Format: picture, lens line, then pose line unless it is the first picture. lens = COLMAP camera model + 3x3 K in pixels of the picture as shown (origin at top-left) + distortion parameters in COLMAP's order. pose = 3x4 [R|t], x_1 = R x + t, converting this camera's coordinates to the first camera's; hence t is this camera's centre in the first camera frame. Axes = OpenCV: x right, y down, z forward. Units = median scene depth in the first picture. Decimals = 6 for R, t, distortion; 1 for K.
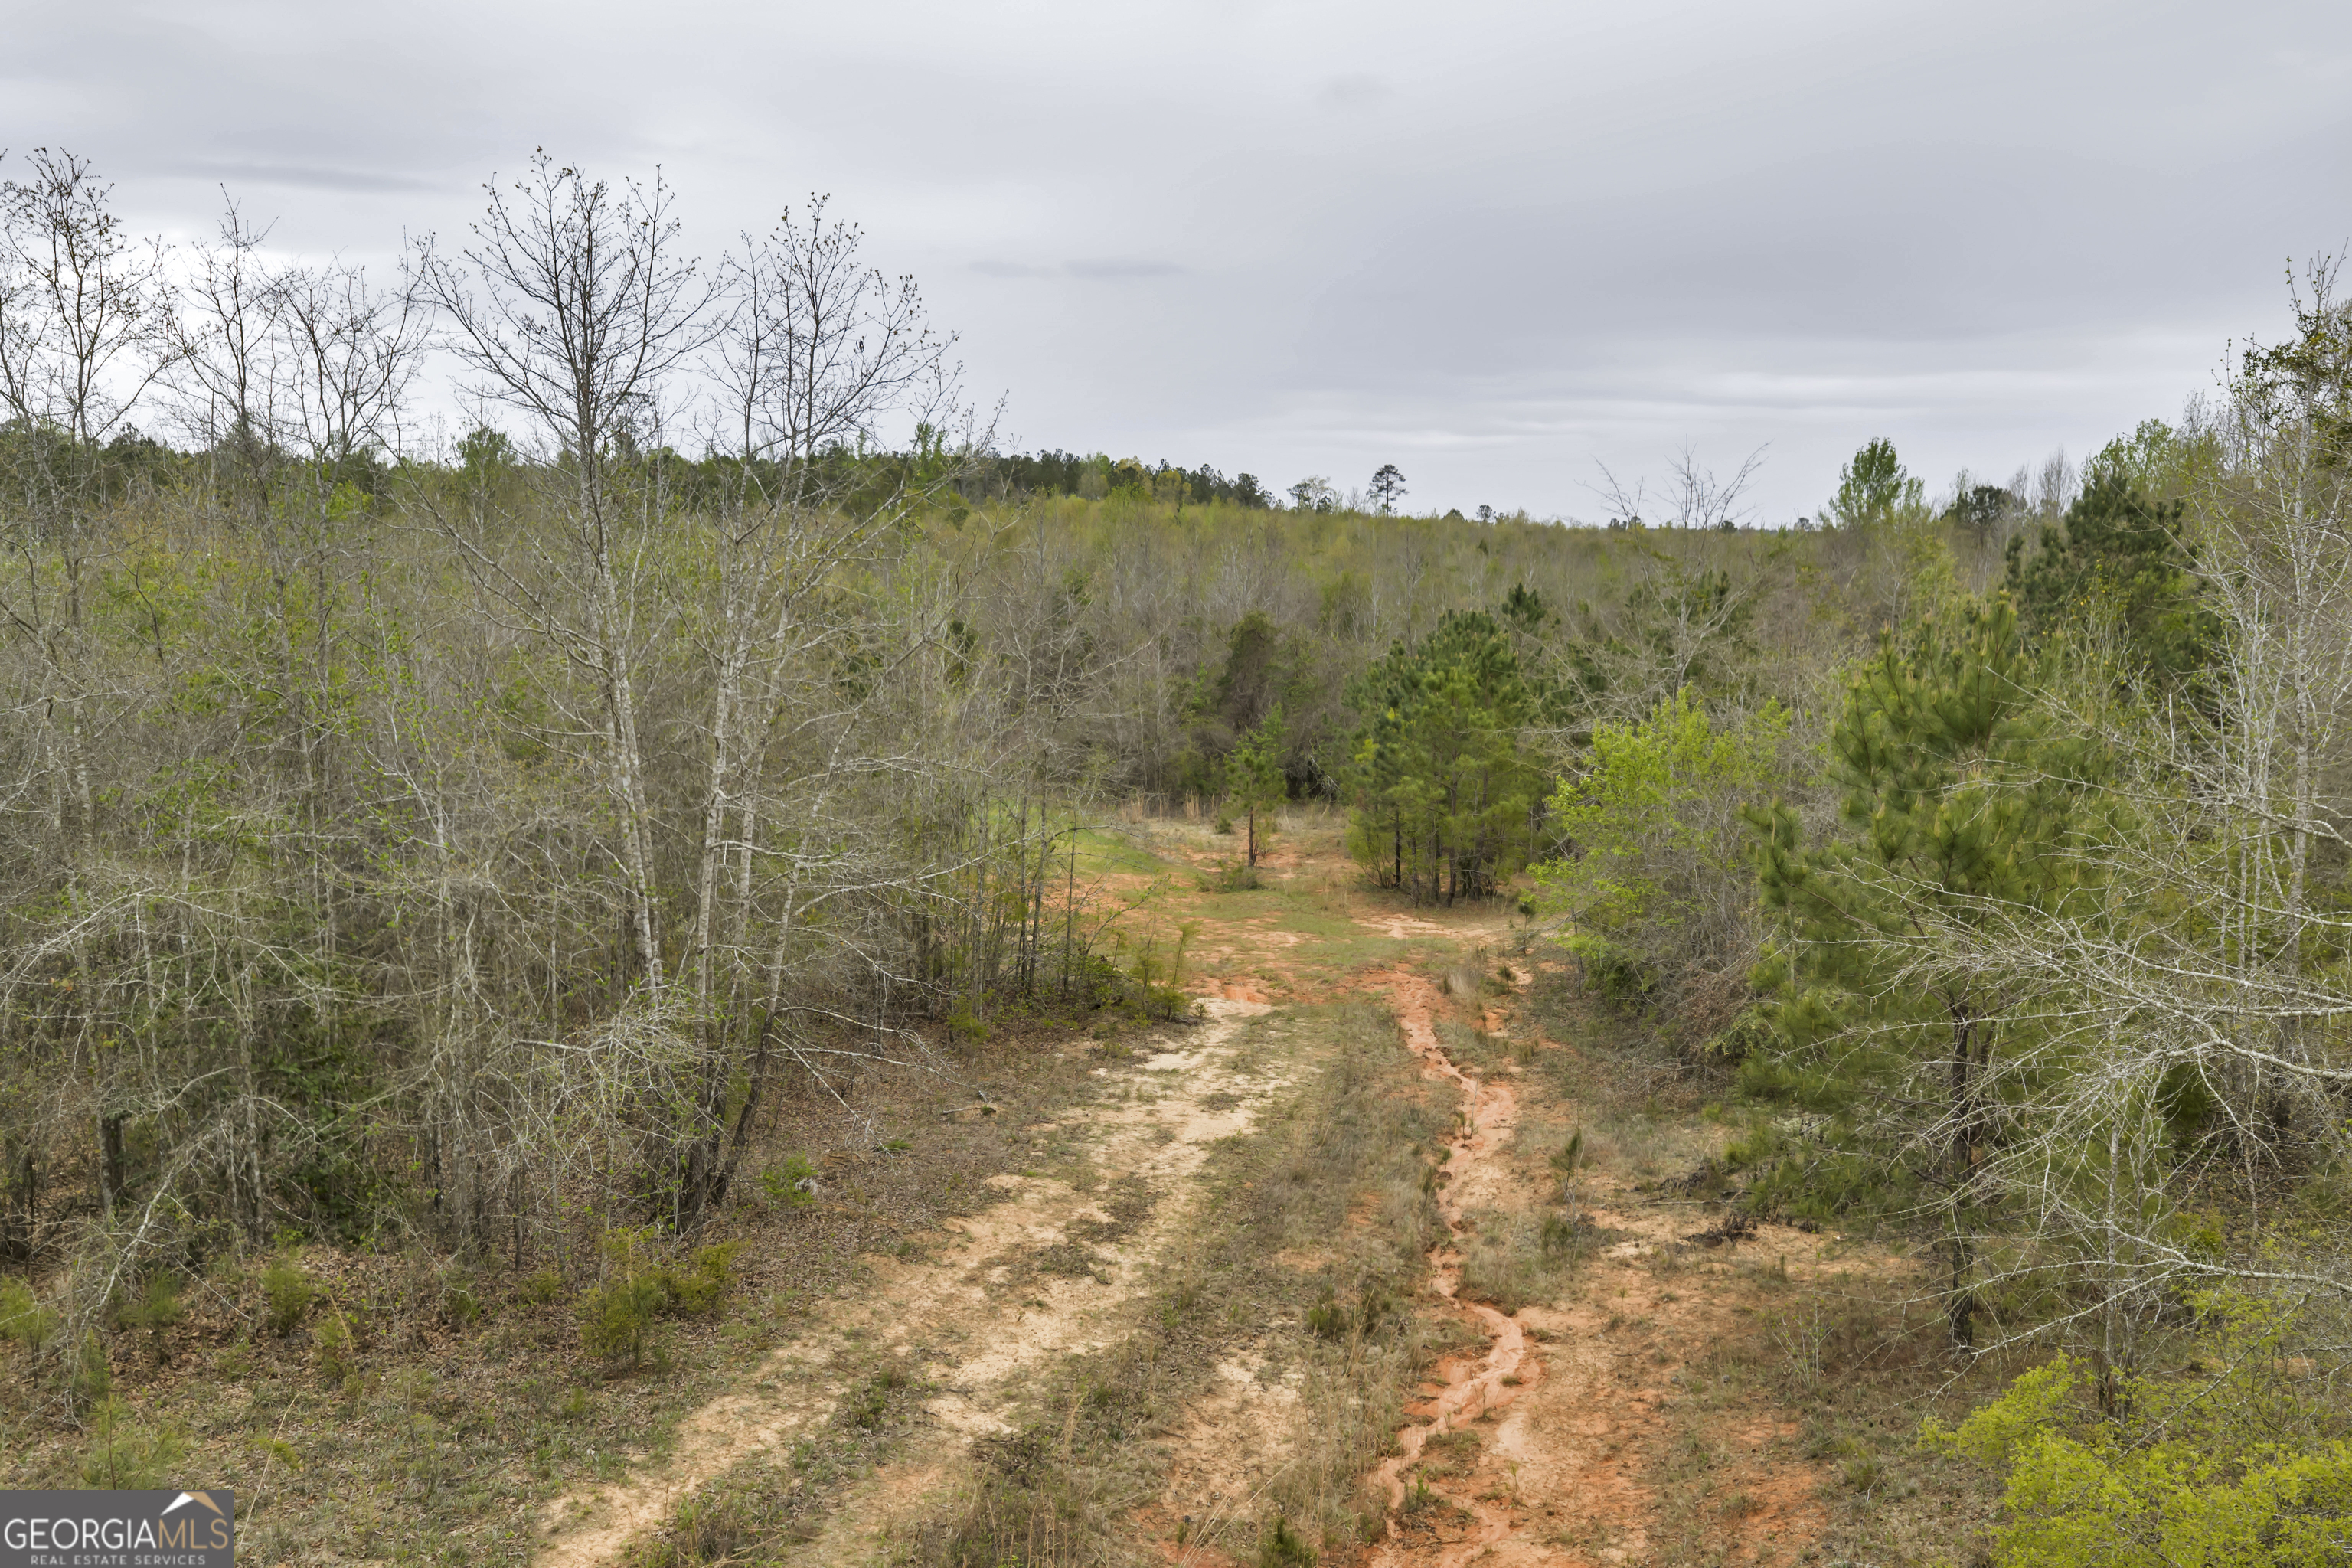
lens RADIAL K [[1939.6, 0, 1184.2], [0, 1939.6, 789.6], [0, 0, 1]] dist [0.038407, -0.089268]
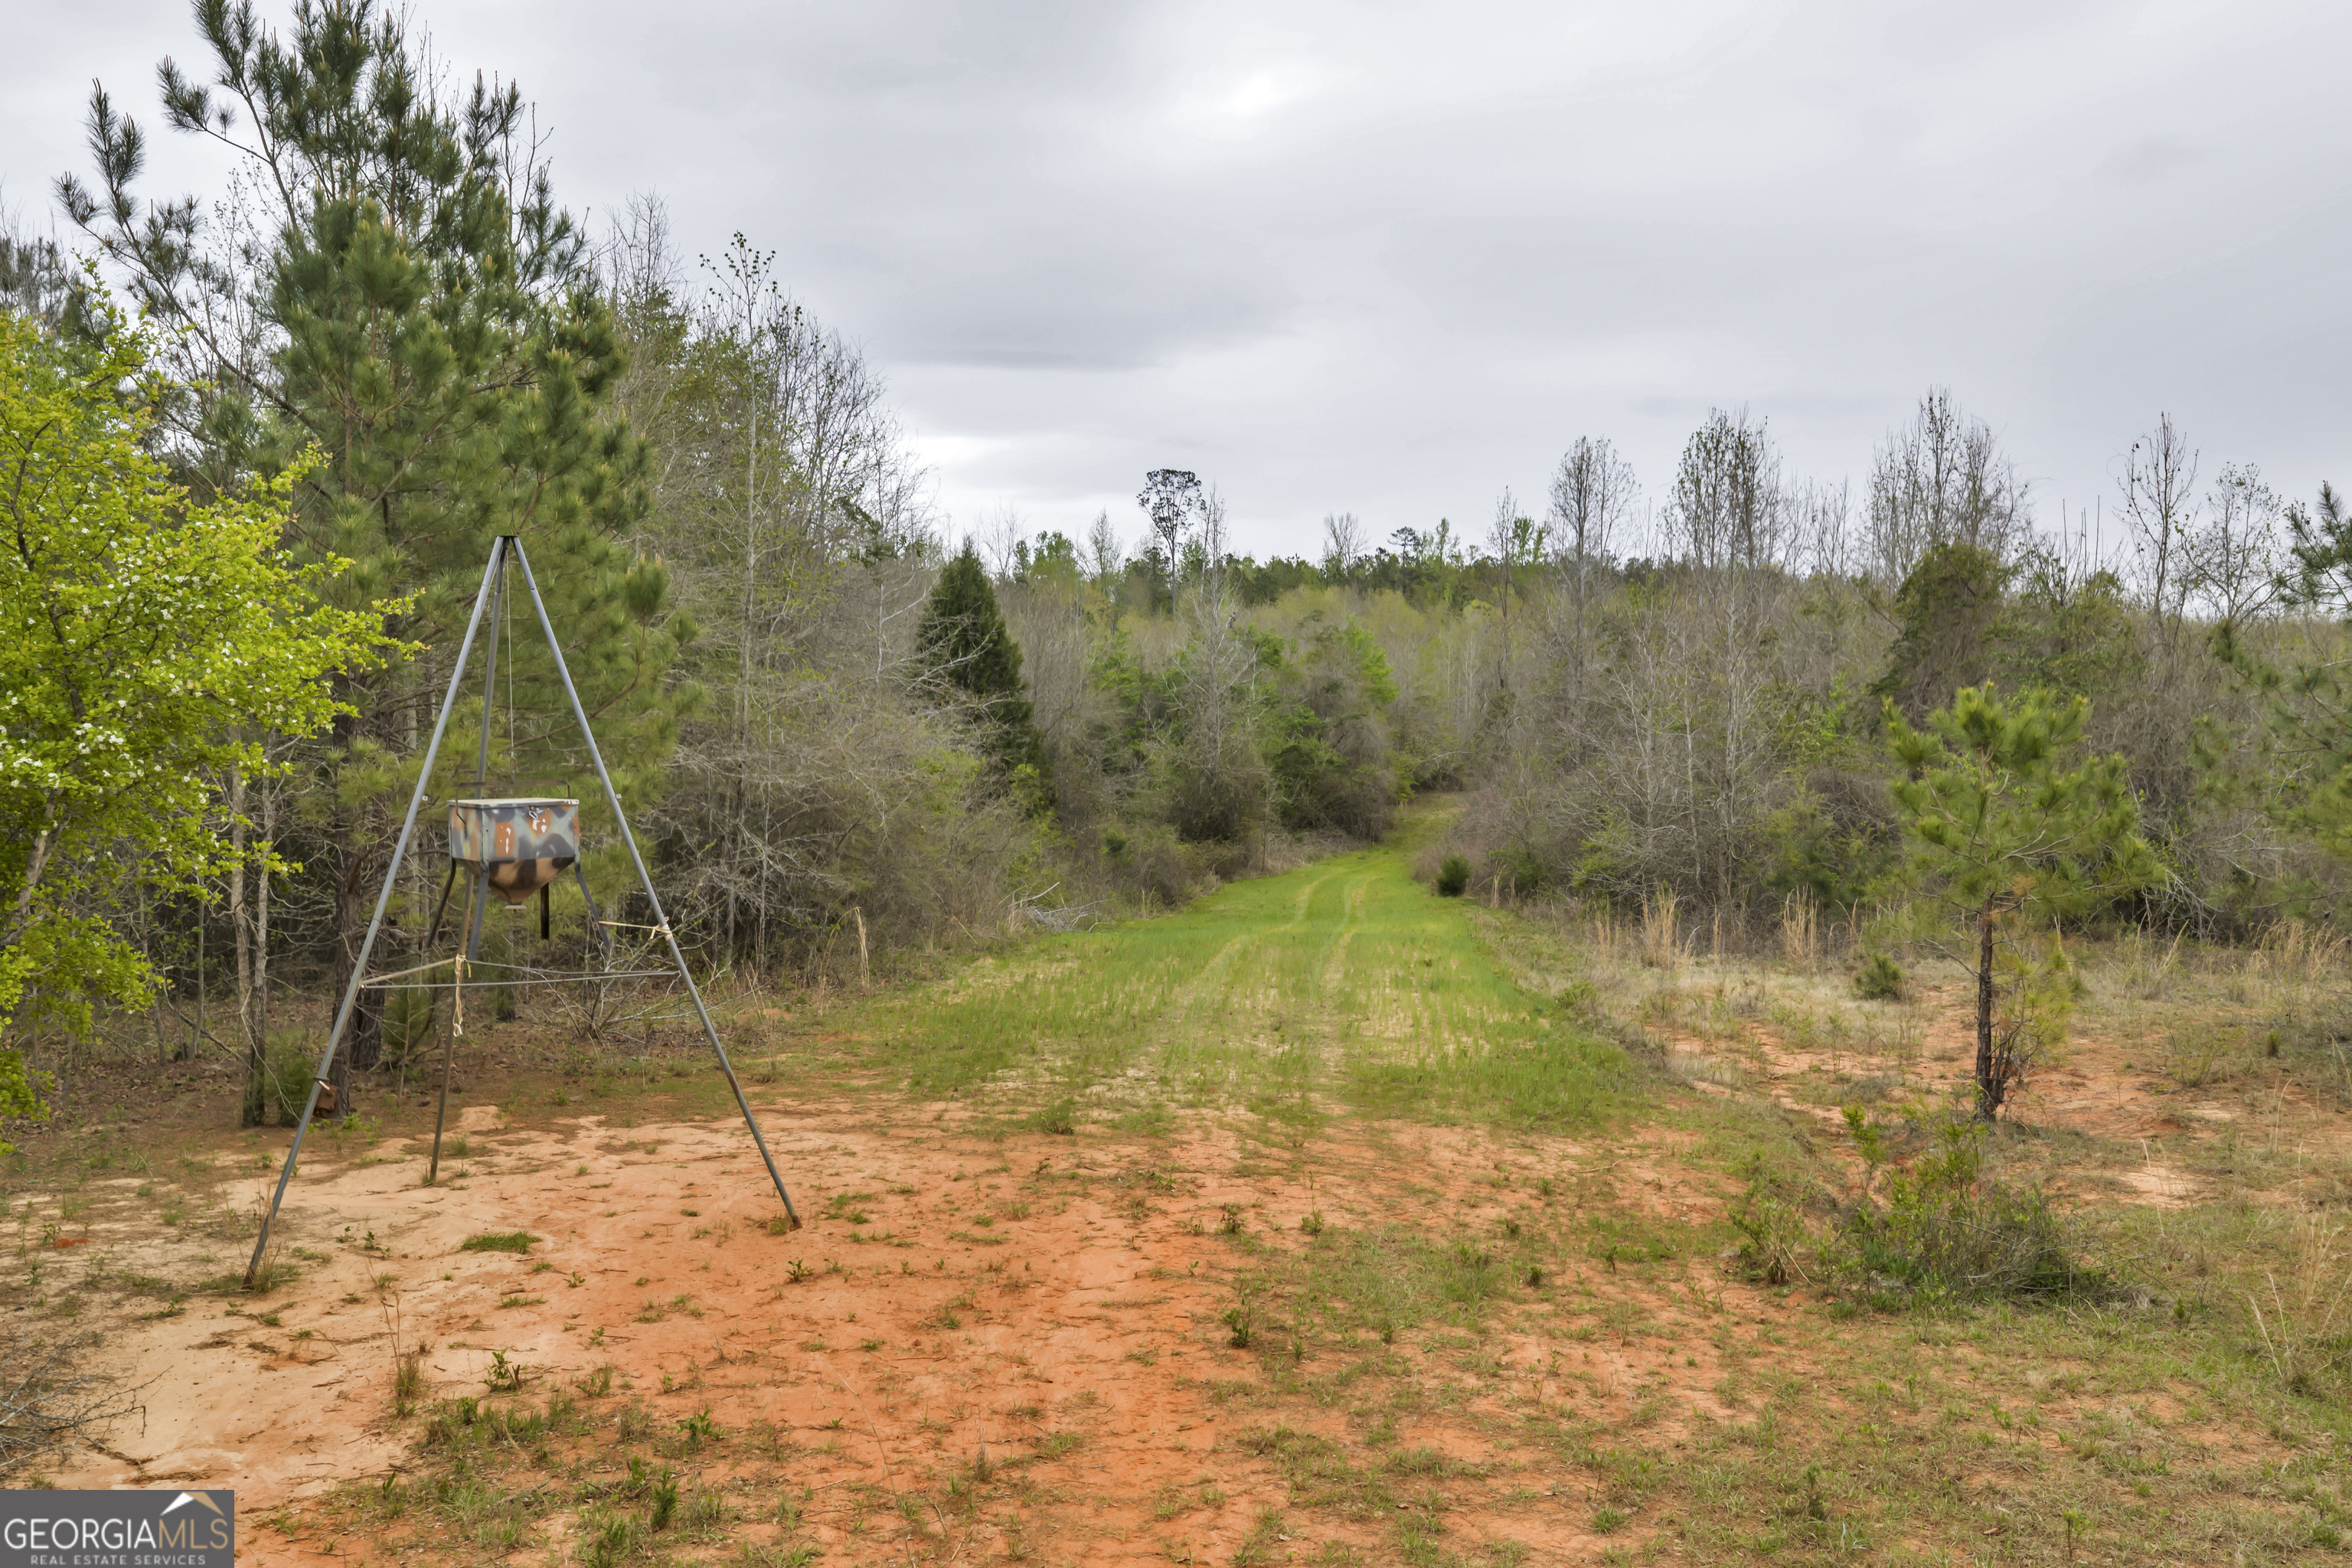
lens RADIAL K [[1939.6, 0, 1184.2], [0, 1939.6, 789.6], [0, 0, 1]] dist [0.038407, -0.089268]
pose [[0.947339, 0.015725, -0.319846, 0.032831], [-0.041641, 0.996363, -0.074347, 0.040525], [0.317513, 0.083751, 0.944548, 1.538319]]
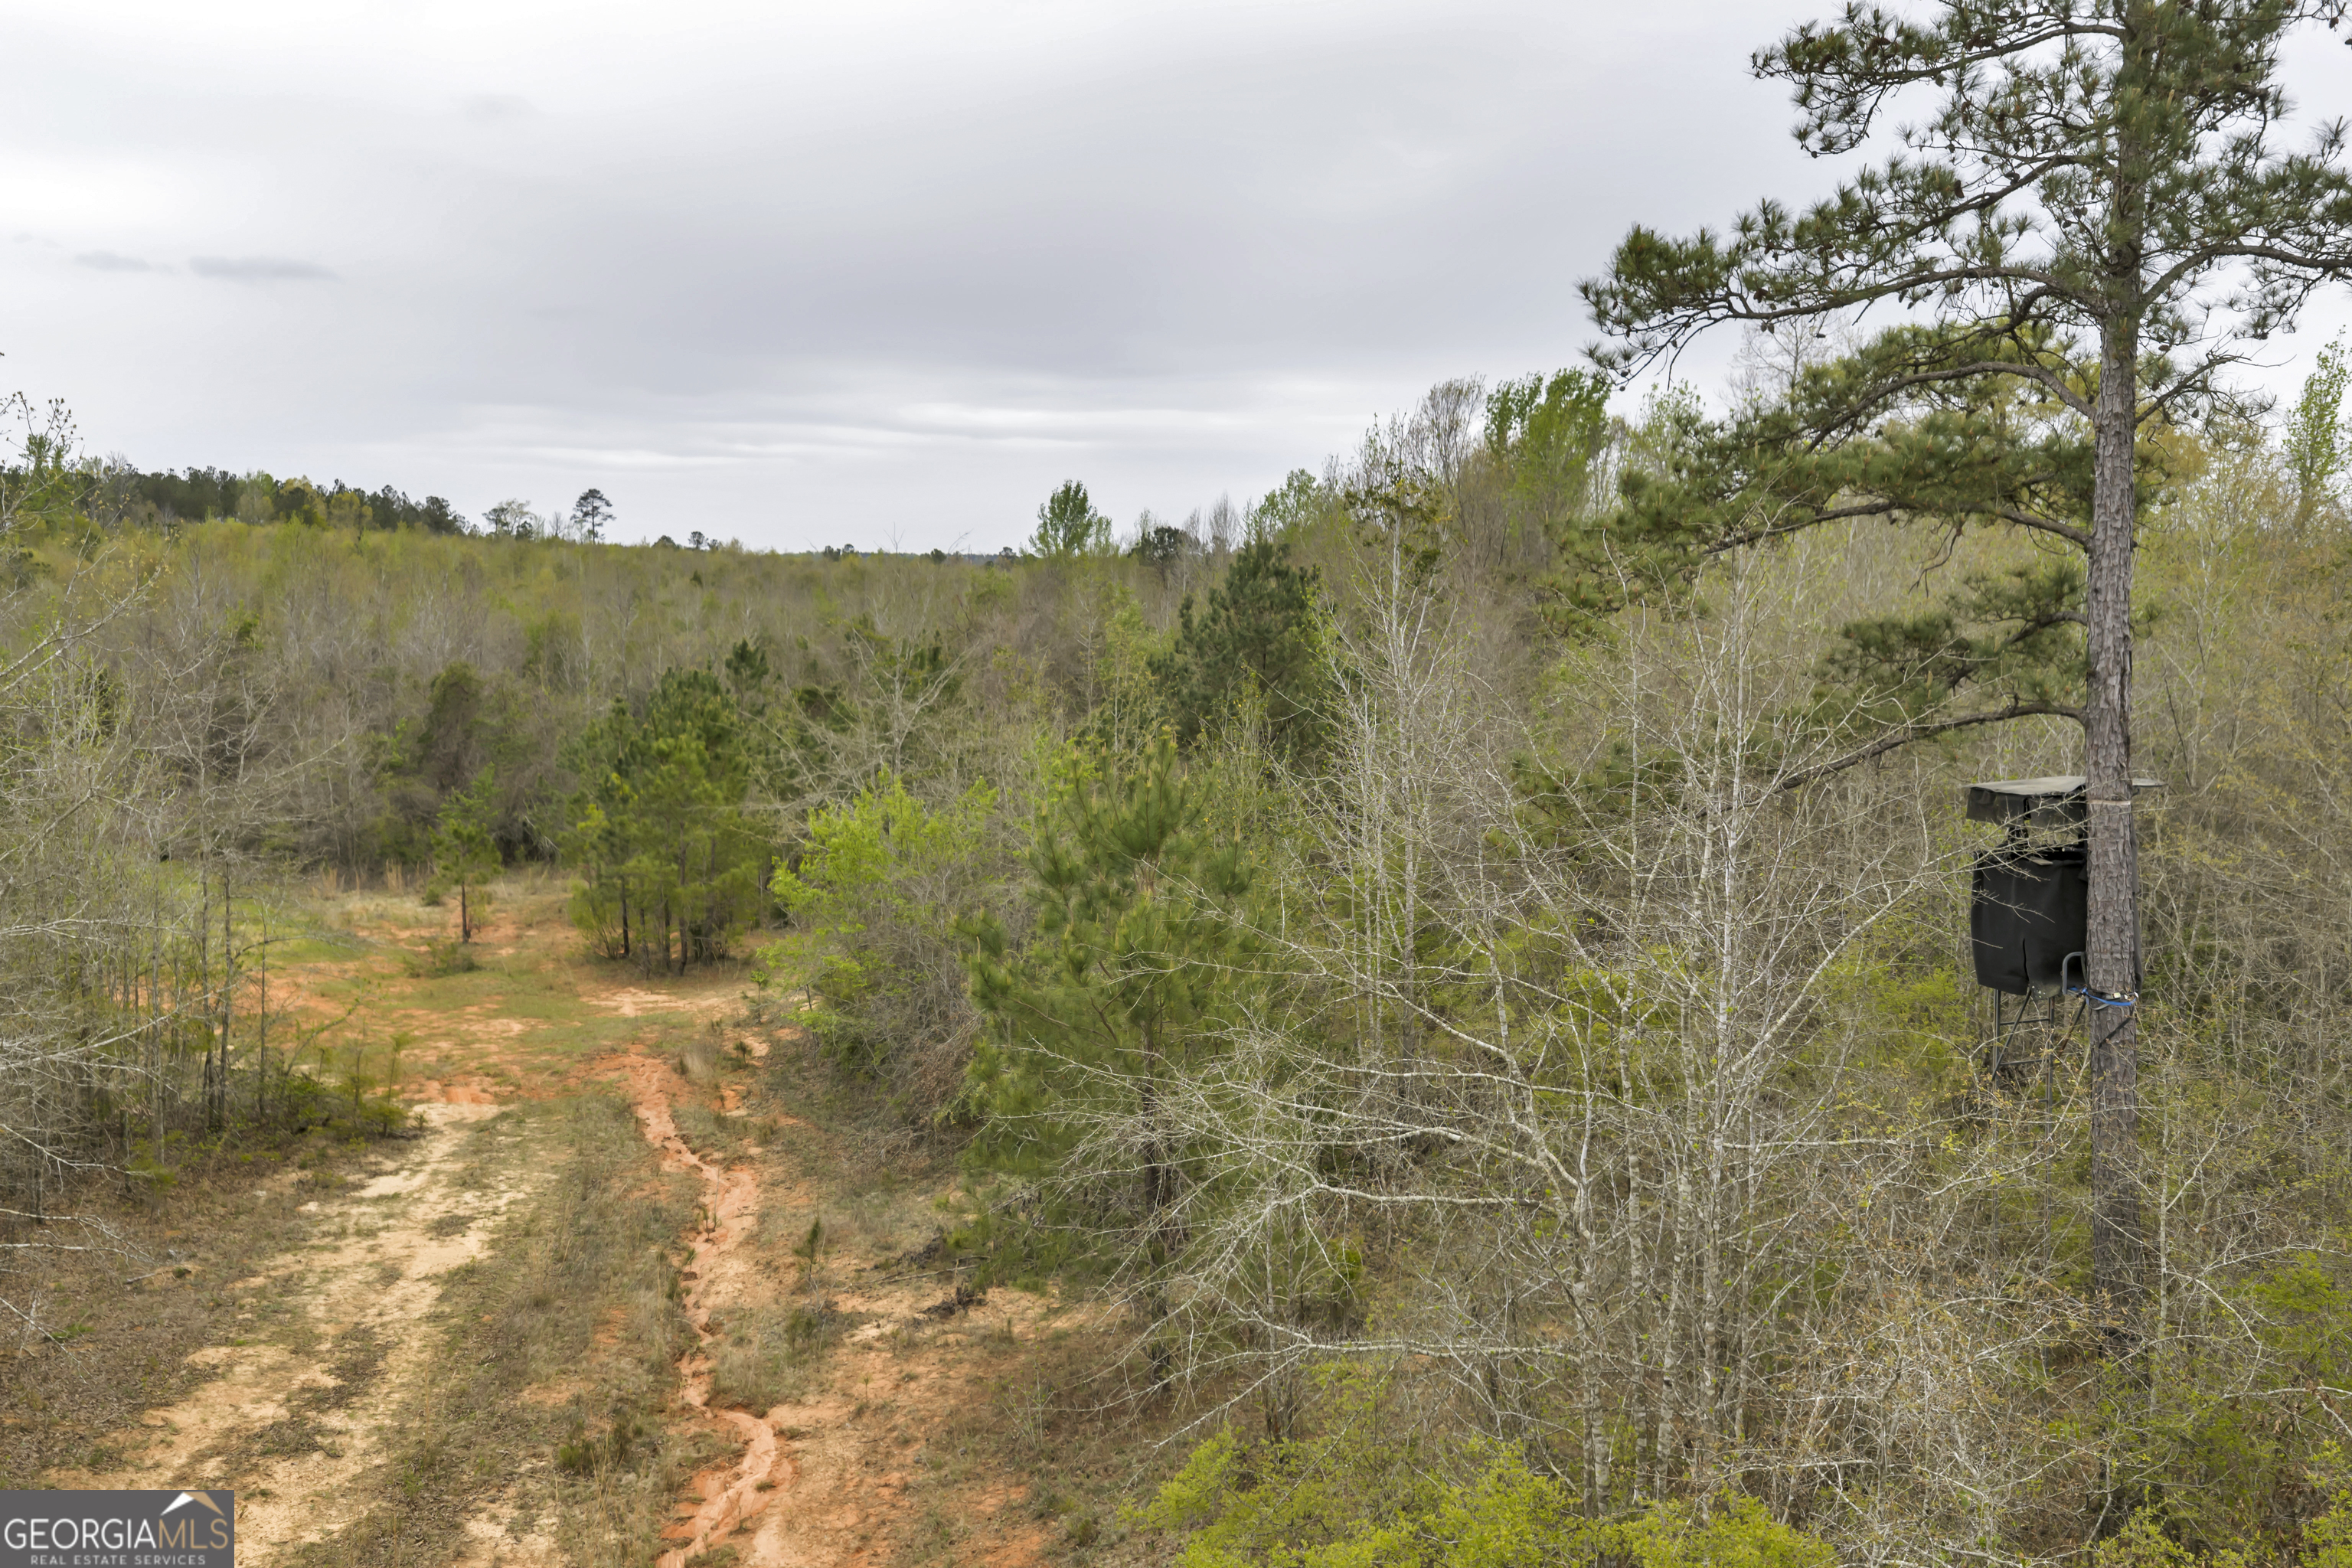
lens RADIAL K [[1951.6, 0, 1176.0], [0, 1951.6, 784.0], [0, 0, 1]] dist [0.011241, -0.005780]
pose [[0.924620, -0.042250, 0.378541, -0.006123], [0.047724, 0.998848, -0.005087, -0.036446], [-0.377890, 0.022770, 0.925571, -0.041314]]
